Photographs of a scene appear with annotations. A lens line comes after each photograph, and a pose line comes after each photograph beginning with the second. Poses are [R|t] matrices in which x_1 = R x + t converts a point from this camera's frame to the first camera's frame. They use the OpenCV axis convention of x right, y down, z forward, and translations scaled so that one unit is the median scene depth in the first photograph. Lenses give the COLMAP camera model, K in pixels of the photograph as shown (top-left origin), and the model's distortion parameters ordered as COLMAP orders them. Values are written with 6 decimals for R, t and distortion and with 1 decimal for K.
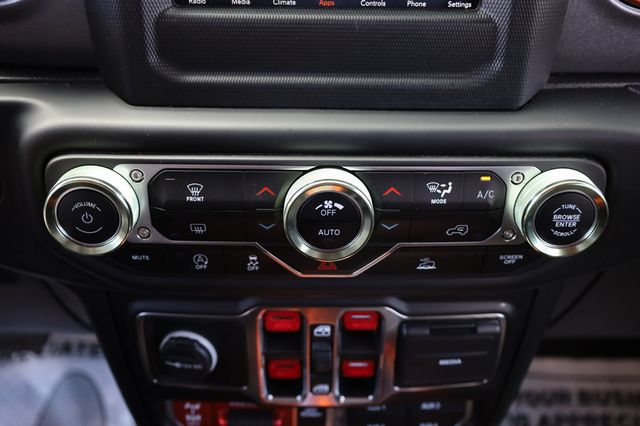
lens RADIAL K [[648.2, 0, 323.5], [0, 648.2, 214.9], [0, 0, 1]] dist [-0.003258, 0.000000]
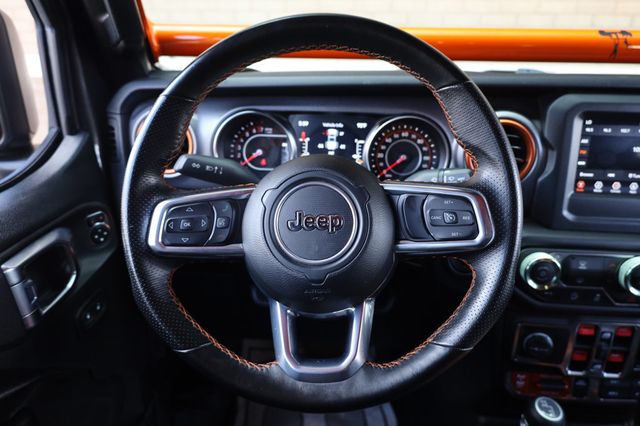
lens RADIAL K [[446.4, 0, 318.2], [0, 446.4, 214.7], [0, 0, 1]] dist [-0.008091, 0.009516]
pose [[0.997655, 0.025479, -0.063530, -0.872957], [-0.038676, 0.975606, -0.216093, 0.145018], [0.056475, 0.218043, 0.974304, -0.586764]]
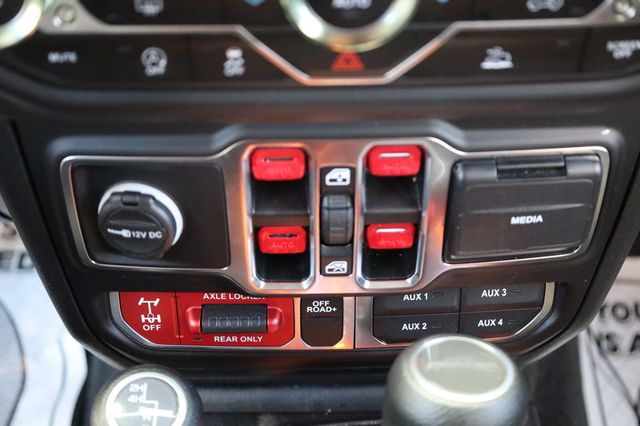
lens RADIAL K [[911.3, 0, 319.9], [0, 911.3, 209.9], [0, 0, 1]] dist [-0.020456, 0.000000]
pose [[0.999664, -0.025518, 0.004638, -0.025799], [0.024761, 0.992205, 0.122134, 0.096858], [-0.007719, -0.121978, 0.992503, 0.056720]]
